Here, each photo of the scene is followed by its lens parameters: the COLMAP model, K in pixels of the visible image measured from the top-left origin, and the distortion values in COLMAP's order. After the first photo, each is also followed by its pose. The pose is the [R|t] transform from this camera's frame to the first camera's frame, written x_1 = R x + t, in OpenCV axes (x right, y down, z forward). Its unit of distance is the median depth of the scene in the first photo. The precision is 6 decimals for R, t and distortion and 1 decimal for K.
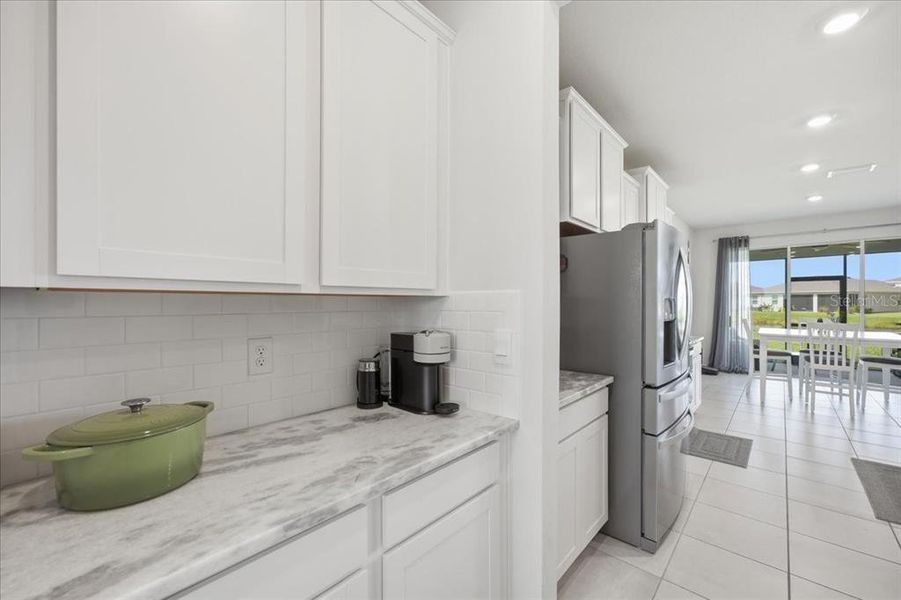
lens RADIAL K [[352.9, 0, 450.5], [0, 352.9, 300.0], [0, 0, 1]] dist [0.001303, 0.000002]
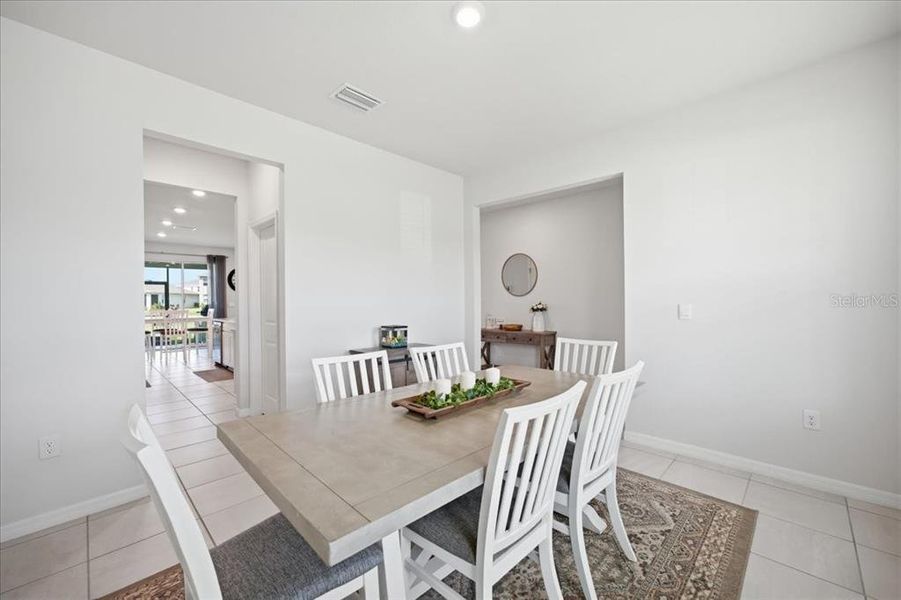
lens RADIAL K [[352.9, 0, 450.5], [0, 352.9, 300.0], [0, 0, 1]] dist [0.001303, 0.000002]
pose [[0.017077, -0.005089, 0.999841, -0.328814], [0.004379, 0.999978, 0.005015, 0.004445], [-0.999845, 0.004293, 0.017099, -0.199261]]
